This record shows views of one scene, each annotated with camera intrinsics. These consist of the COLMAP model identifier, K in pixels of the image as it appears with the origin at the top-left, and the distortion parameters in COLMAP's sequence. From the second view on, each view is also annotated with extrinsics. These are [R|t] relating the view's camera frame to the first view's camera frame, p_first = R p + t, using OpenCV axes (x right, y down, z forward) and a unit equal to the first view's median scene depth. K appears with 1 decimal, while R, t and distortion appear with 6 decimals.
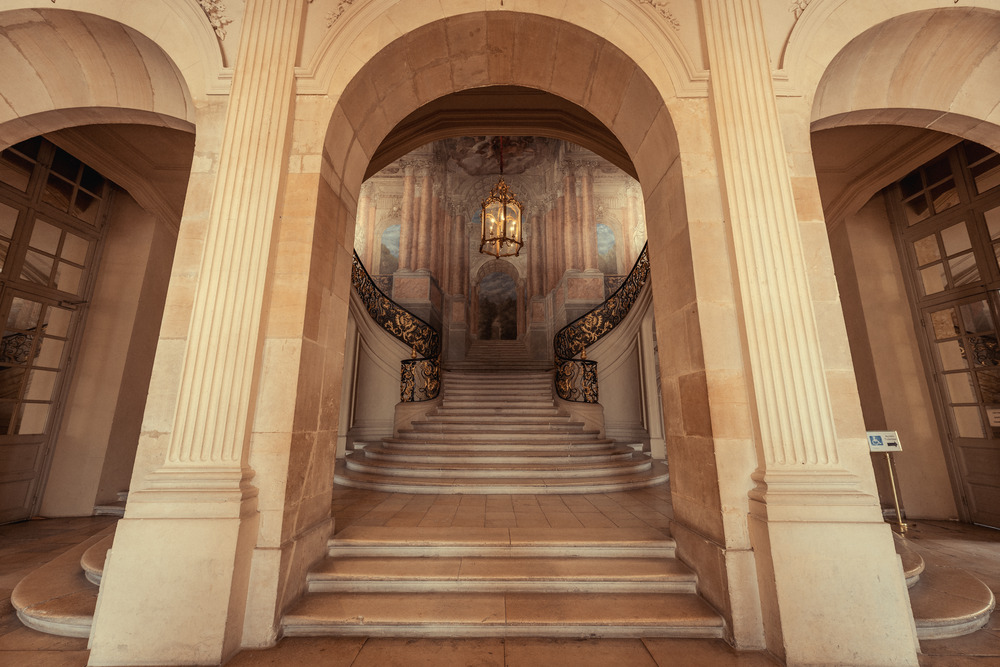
lens RADIAL K [[395.4, 0, 498.0], [0, 395.4, 334.6], [0, 0, 1]] dist [0.000995, 0.000102]
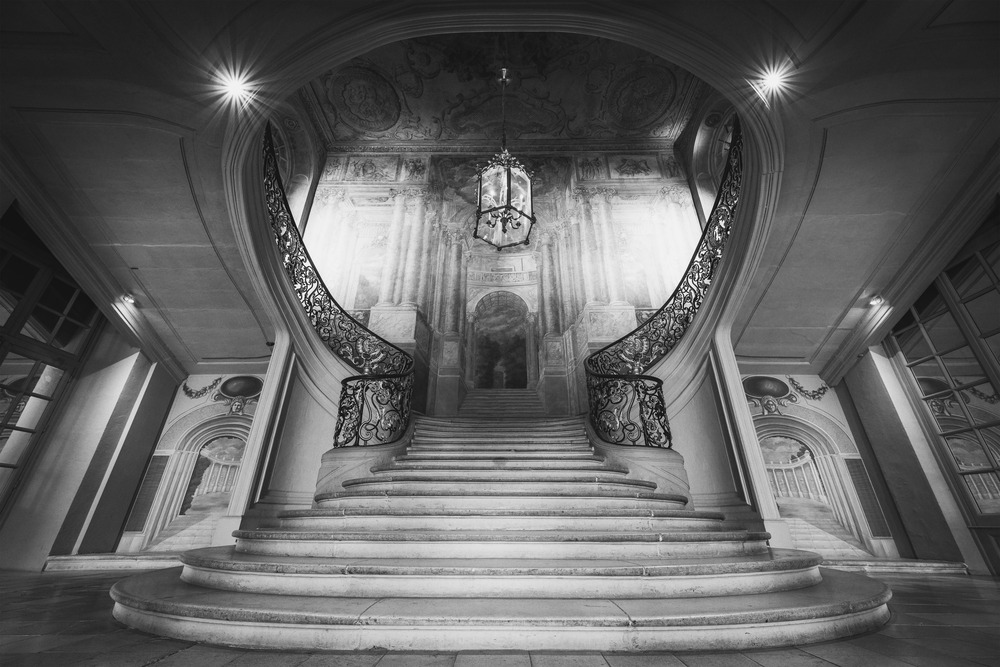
lens RADIAL K [[395.4, 0, 500.6], [0, 395.4, 333.3], [0, 0, 1]] dist [0.000995, 0.000102]
pose [[0.999939, -0.005450, -0.009633, 0.004984], [0.003024, 0.971766, -0.235928, 0.085978], [0.010647, 0.235884, 0.971723, 0.237993]]
